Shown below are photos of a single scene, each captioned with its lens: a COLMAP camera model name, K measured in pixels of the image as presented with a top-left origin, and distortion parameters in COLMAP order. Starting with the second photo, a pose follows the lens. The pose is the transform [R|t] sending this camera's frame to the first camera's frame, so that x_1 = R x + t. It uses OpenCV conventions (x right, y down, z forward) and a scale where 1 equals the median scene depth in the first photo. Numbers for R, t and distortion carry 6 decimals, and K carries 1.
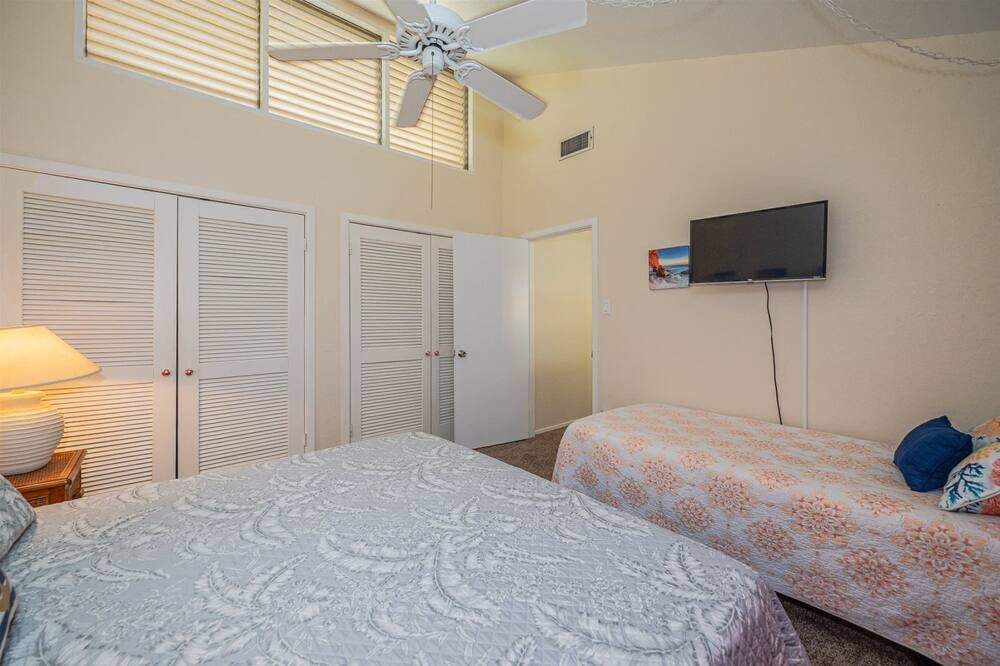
lens RADIAL K [[408.3, 0, 498.3], [0, 408.3, 318.7], [0, 0, 1]] dist [-0.000487, -0.000004]
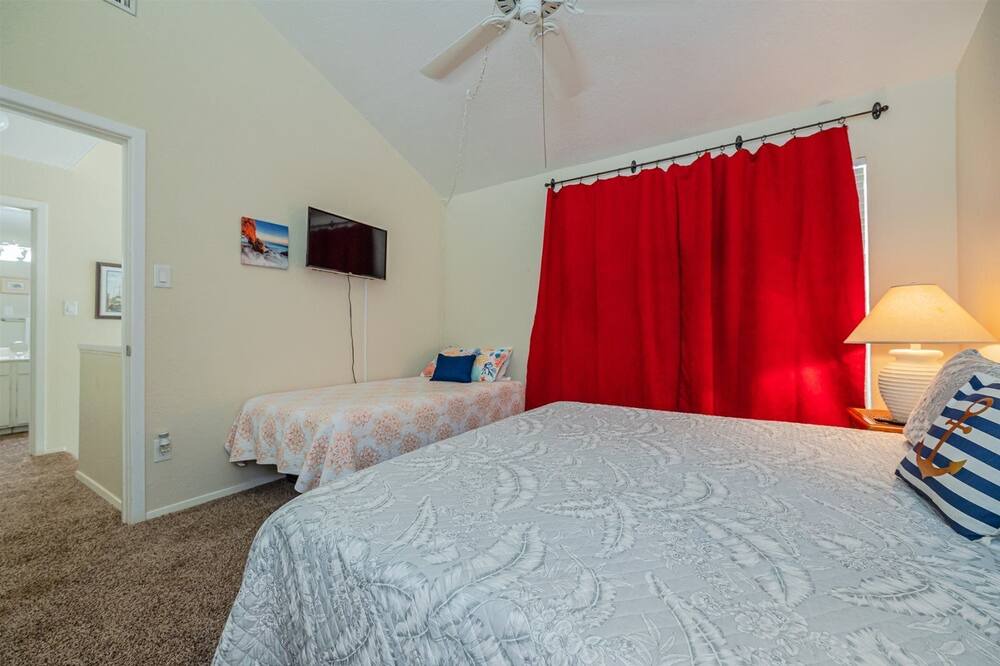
lens RADIAL K [[399.4, 0, 500.0], [0, 399.4, 333.0], [0, 0, 1]] dist [-0.001907, -0.000406]
pose [[-0.288882, 0.000705, 0.957364, -0.767573], [0.004523, 0.999990, 0.000628, 0.099241], [-0.957354, 0.004512, -0.288882, 1.001612]]
